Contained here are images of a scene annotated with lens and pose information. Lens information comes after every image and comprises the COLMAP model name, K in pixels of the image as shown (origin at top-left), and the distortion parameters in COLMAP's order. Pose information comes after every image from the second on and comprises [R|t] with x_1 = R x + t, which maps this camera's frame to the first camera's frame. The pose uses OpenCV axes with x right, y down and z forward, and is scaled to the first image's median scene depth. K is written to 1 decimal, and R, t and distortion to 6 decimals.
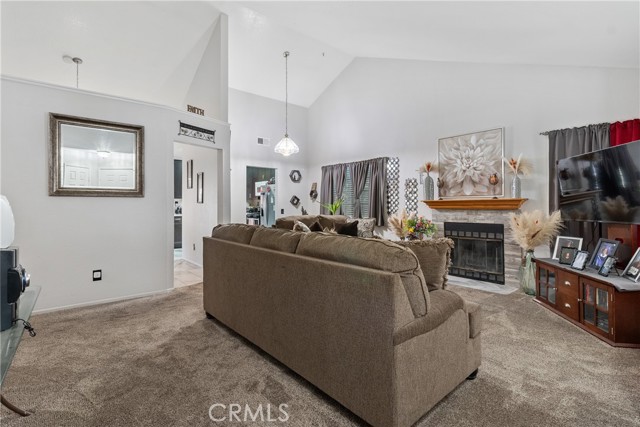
lens RADIAL K [[298.3, 0, 319.3], [0, 298.3, 183.3], [0, 0, 1]] dist [0.000246, 0.000443]
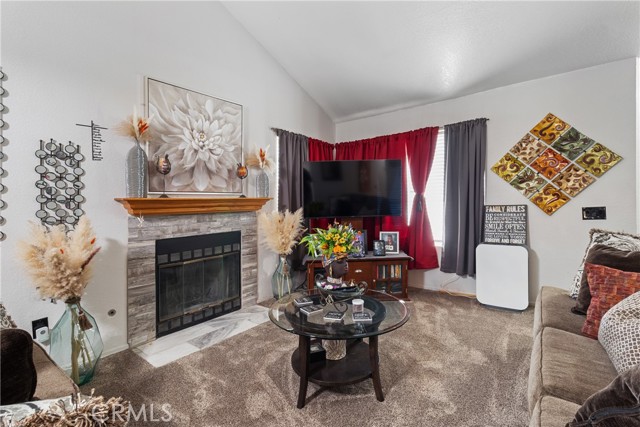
lens RADIAL K [[298.3, 0, 322.7], [0, 298.3, 201.4], [0, 0, 1]] dist [0.000246, 0.000443]
pose [[-0.206286, 0.009354, 0.978447, -0.168711], [-0.053236, 0.998366, -0.020769, 0.061884], [-0.977042, -0.056373, -0.205451, 0.889710]]
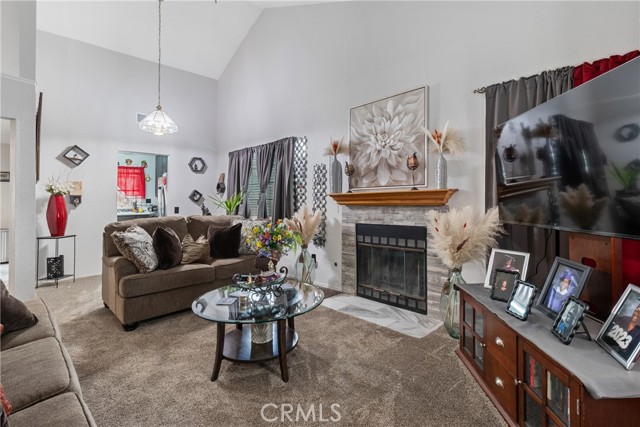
lens RADIAL K [[298.3, 0, 318.6], [0, 298.3, 183.6], [0, 0, 1]] dist [0.000246, 0.000443]
pose [[0.997209, -0.010272, 0.073946, 0.298186], [0.008782, 0.999752, 0.020446, 0.019574], [-0.074137, -0.019740, 0.997053, 0.312332]]
